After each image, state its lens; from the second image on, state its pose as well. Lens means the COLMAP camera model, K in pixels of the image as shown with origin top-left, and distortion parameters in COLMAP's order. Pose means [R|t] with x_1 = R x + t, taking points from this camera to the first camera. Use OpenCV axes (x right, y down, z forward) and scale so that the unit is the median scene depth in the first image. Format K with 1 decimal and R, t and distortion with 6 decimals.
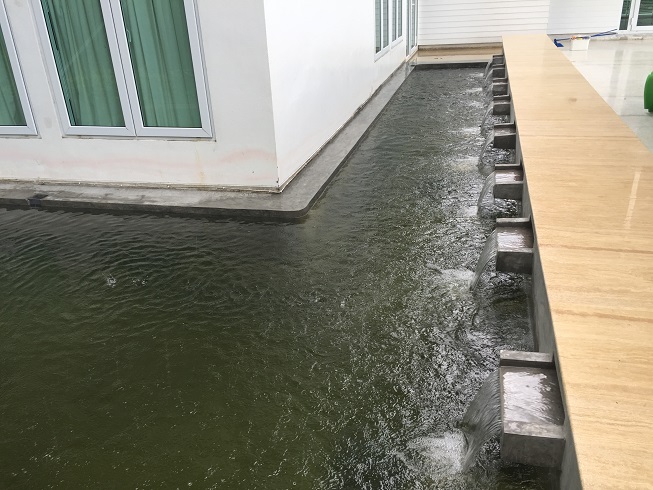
lens RADIAL K [[562.7, 0, 325.6], [0, 562.7, 230.1], [0, 0, 1]] dist [0.044871, -0.007759]
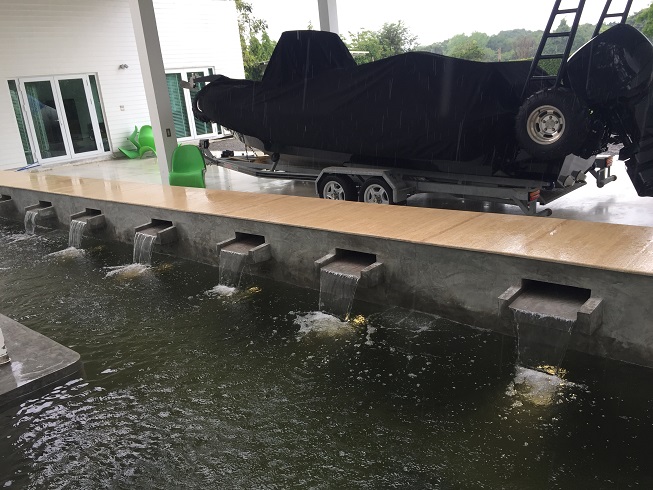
lens RADIAL K [[562.7, 0, 325.6], [0, 562.7, 230.1], [0, 0, 1]] dist [0.044871, -0.007759]
pose [[0.464189, -0.214943, 0.859260, -0.465078], [0.416525, 0.909121, 0.002401, -0.051354], [-0.781688, 0.356788, 0.511533, 0.262186]]
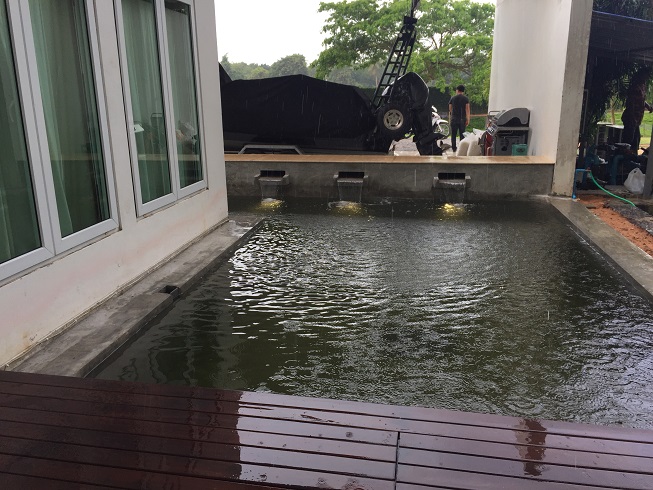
lens RADIAL K [[562.7, 0, 325.6], [0, 562.7, 230.1], [0, 0, 1]] dist [0.044871, -0.007759]
pose [[-0.089269, -0.185384, 0.978603, -1.350826], [0.410872, 0.888177, 0.205734, -0.216323], [-0.907312, 0.420446, -0.003117, 0.790332]]
